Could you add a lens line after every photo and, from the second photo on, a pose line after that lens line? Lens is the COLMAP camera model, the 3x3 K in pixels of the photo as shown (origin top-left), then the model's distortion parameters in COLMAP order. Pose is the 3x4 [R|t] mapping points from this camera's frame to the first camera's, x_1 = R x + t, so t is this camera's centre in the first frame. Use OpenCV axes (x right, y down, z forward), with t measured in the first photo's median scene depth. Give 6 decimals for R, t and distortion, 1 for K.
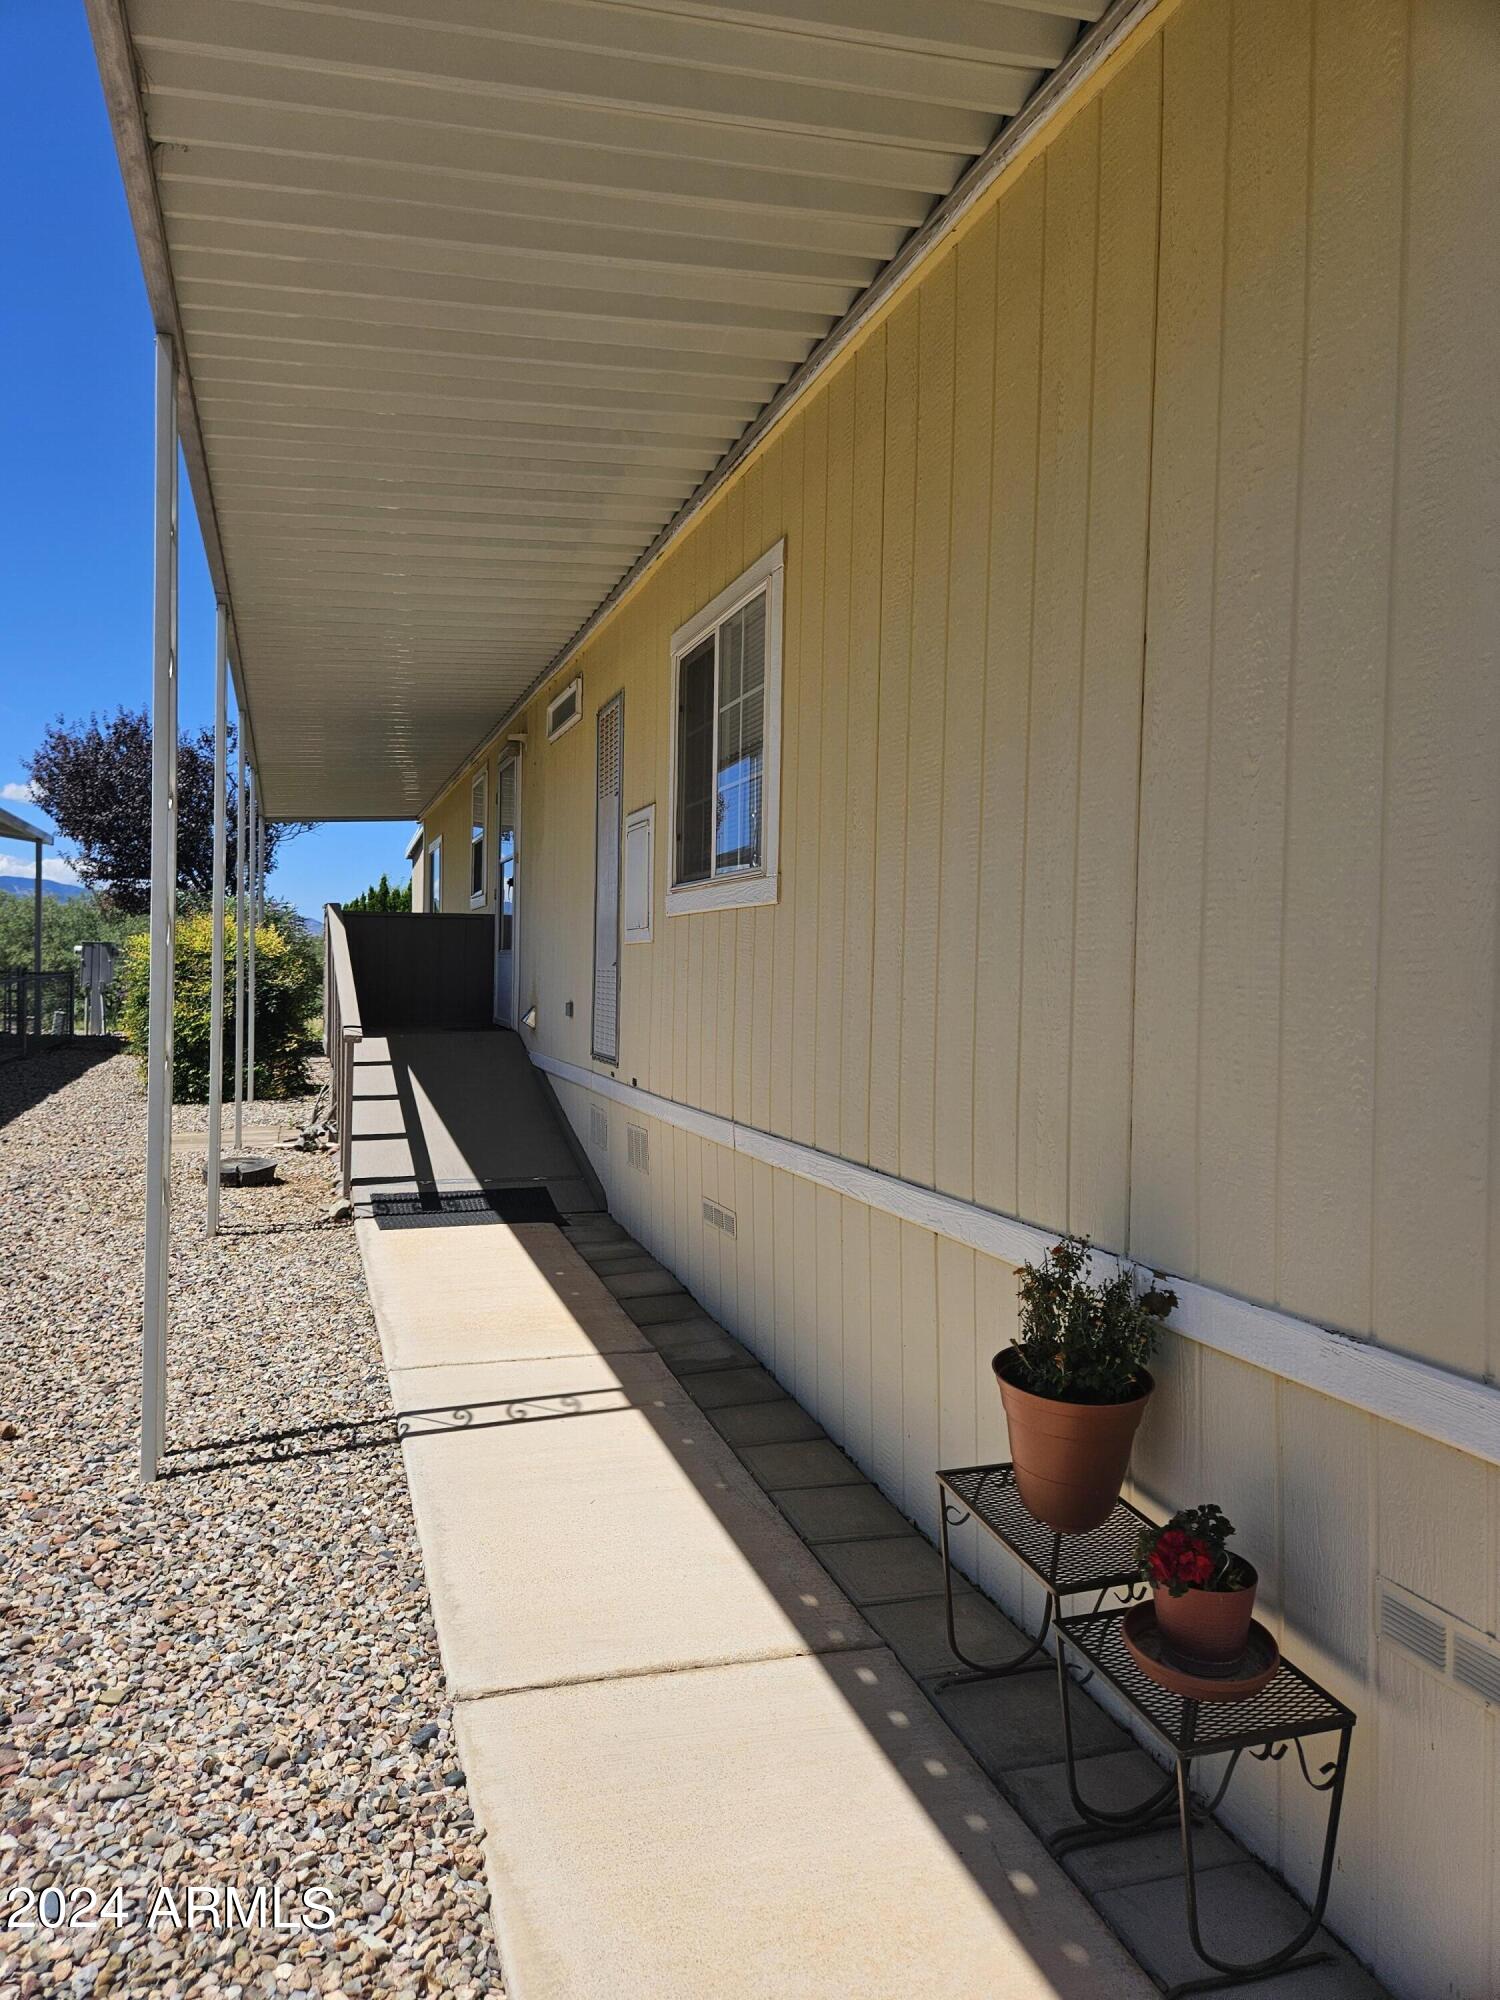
lens RADIAL K [[1332.9, 0, 754.9], [0, 1332.9, 969.5], [0, 0, 1]] dist [0.075868, -0.078651]
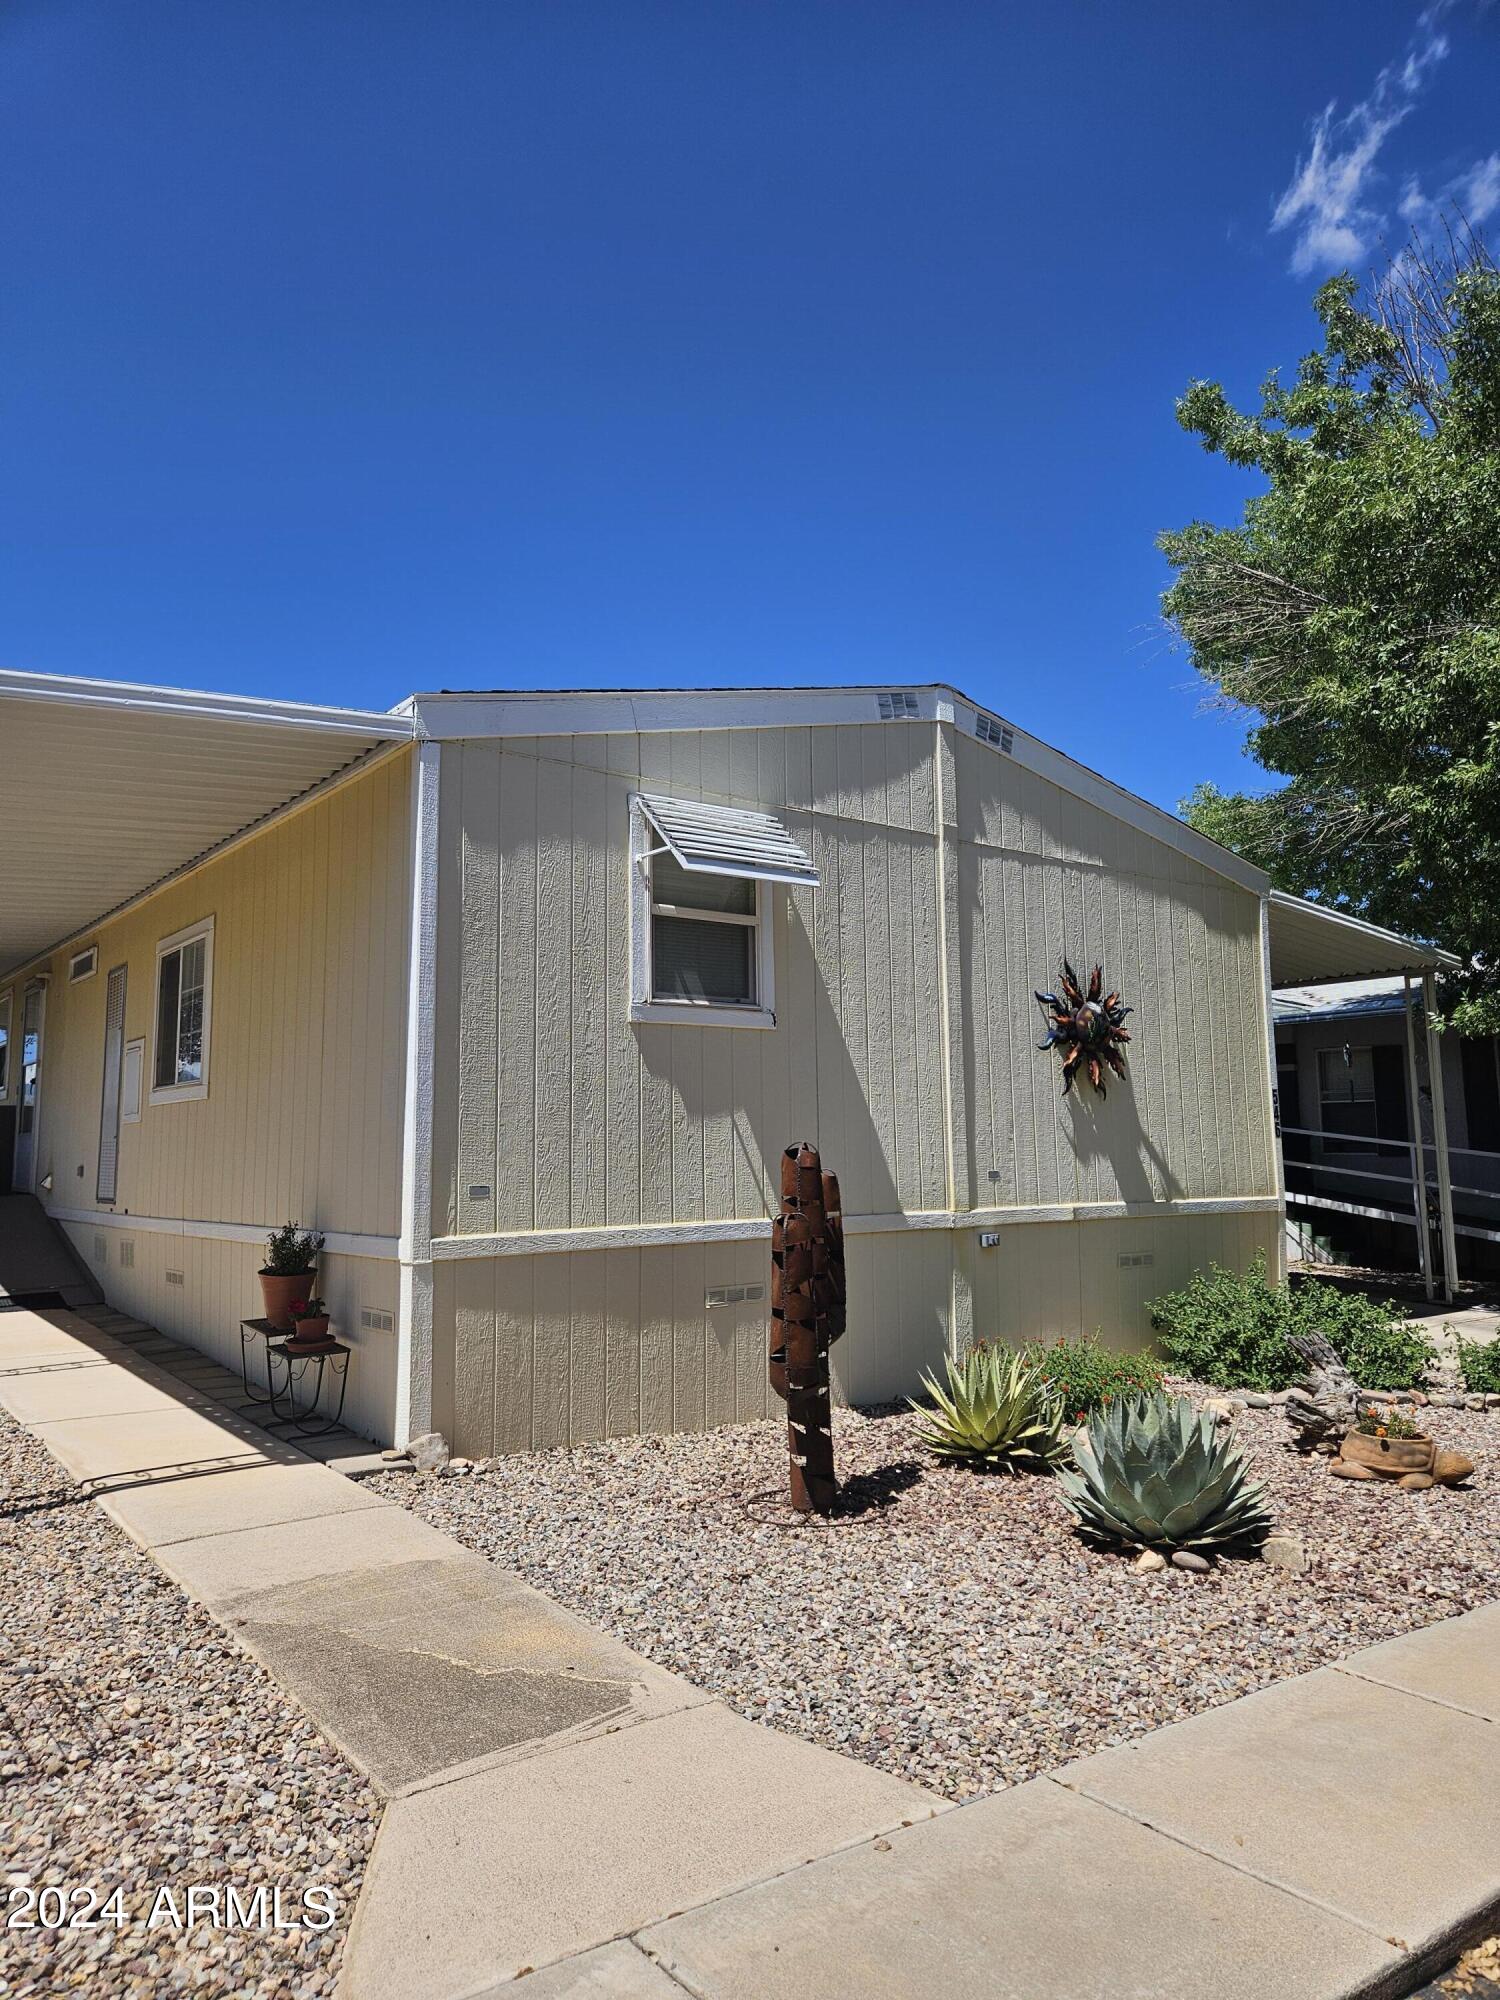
lens RADIAL K [[1332.9, 0, 754.9], [0, 1332.9, 969.5], [0, 0, 1]] dist [0.075868, -0.078651]
pose [[0.946903, 0.010000, 0.321363, 0.096659], [0.031561, 0.991798, -0.123859, 0.021636], [-0.319966, 0.127425, 0.938821, -0.771984]]
